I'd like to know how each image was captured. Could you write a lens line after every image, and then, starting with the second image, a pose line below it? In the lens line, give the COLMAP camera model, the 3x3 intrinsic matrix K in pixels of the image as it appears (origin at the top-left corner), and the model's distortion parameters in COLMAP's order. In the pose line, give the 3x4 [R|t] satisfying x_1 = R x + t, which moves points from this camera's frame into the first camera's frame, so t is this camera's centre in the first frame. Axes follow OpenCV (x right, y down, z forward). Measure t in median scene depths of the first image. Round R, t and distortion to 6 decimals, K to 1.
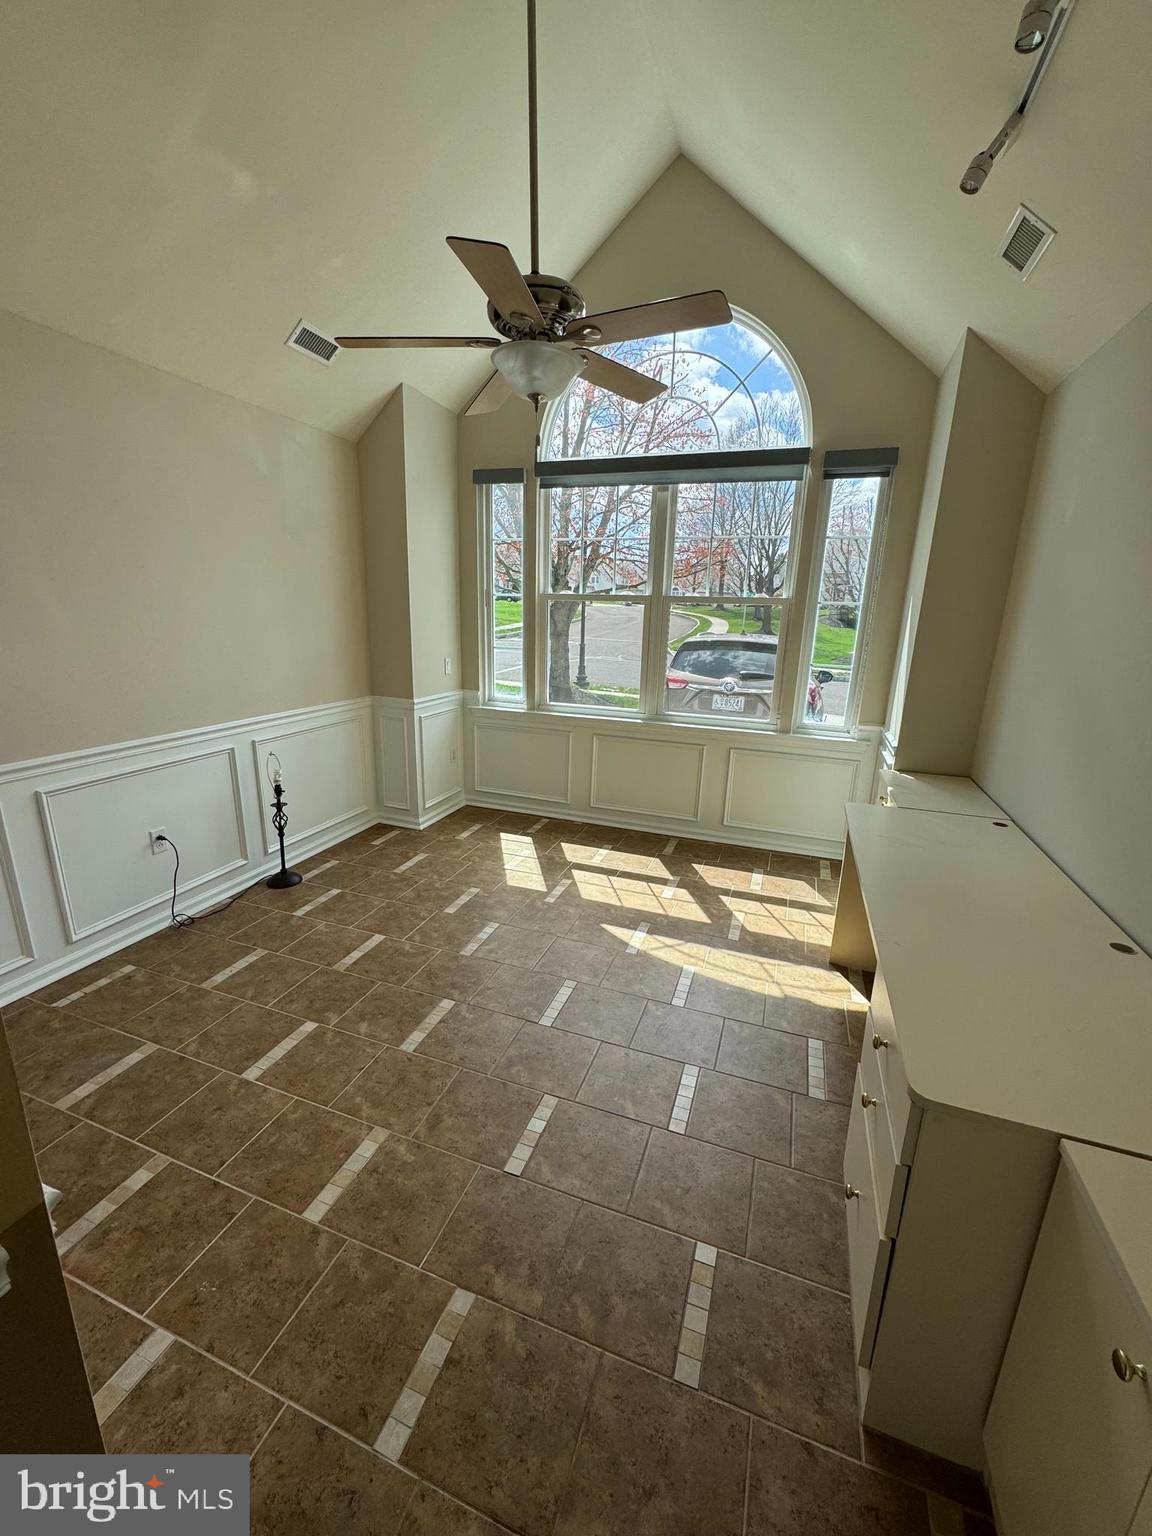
lens RADIAL K [[600.8, 0, 573.4], [0, 600.8, 755.5], [0, 0, 1]] dist [0.005586, -0.000510]
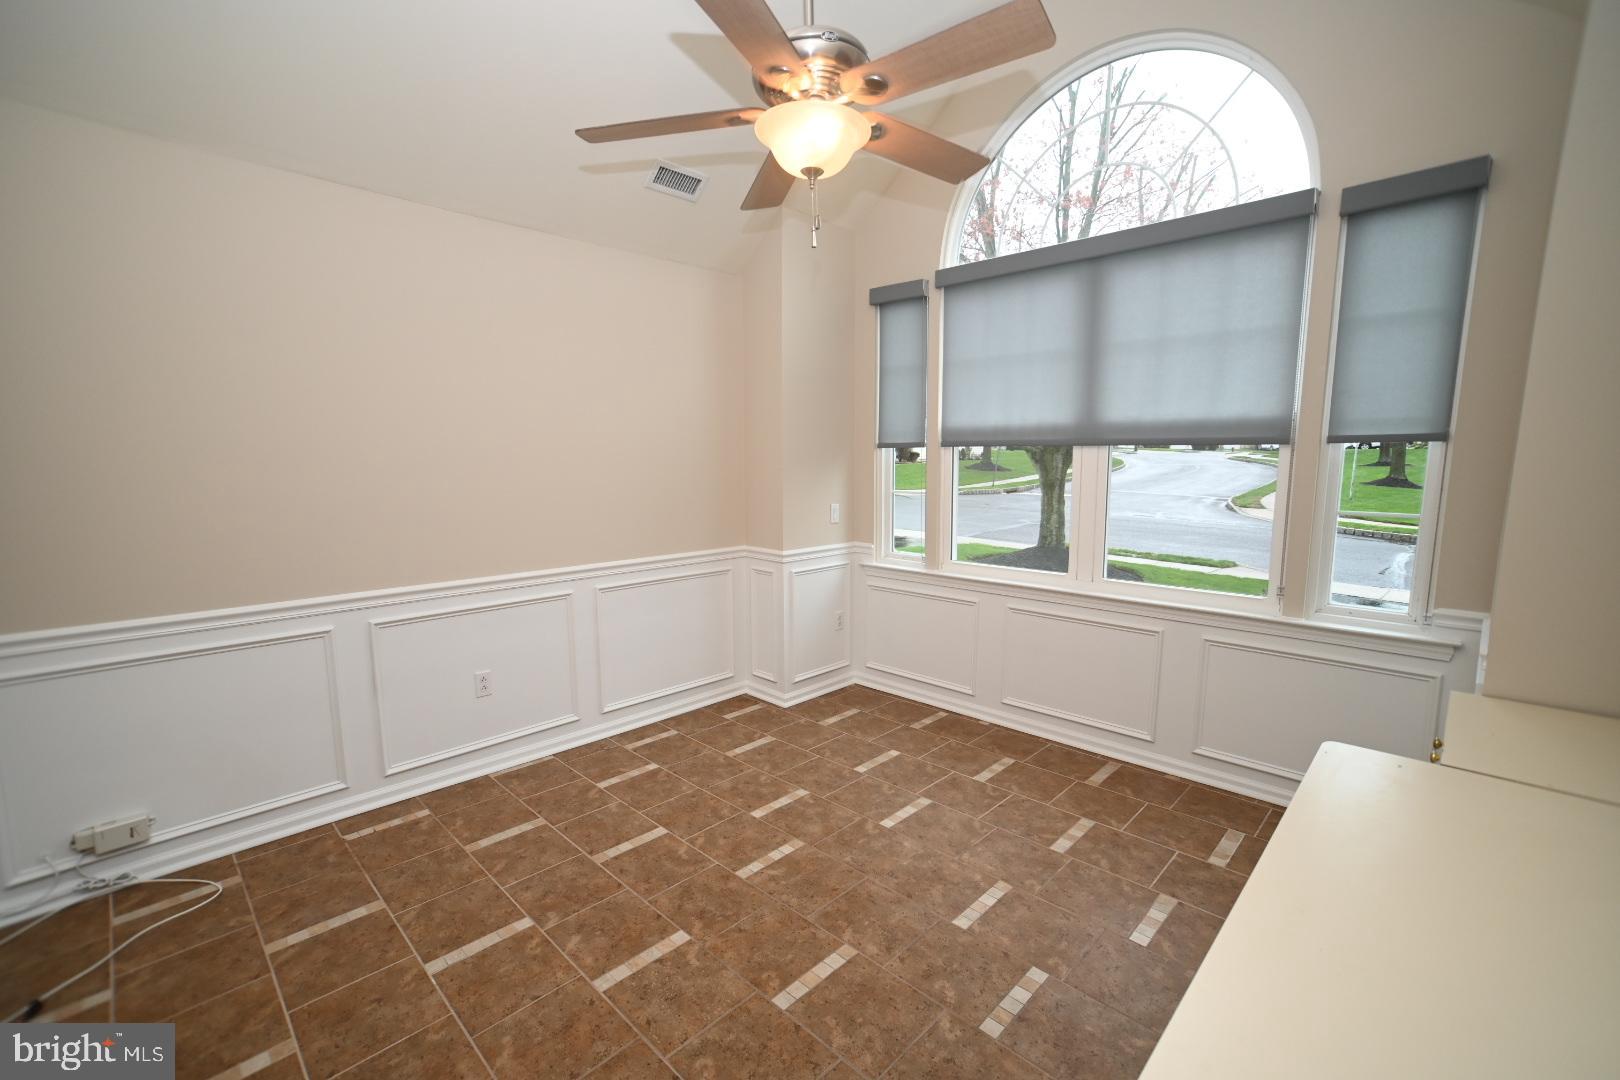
lens RADIAL K [[688.8, 0, 822.5], [0, 688.8, 538.9], [0, 0, 1]] dist [-0.015062, 0.012547]
pose [[0.913936, 0.019787, -0.405375, 0.258017], [-0.072760, 0.990617, -0.115686, -0.001464], [0.399282, 0.135225, 0.906801, 0.183646]]
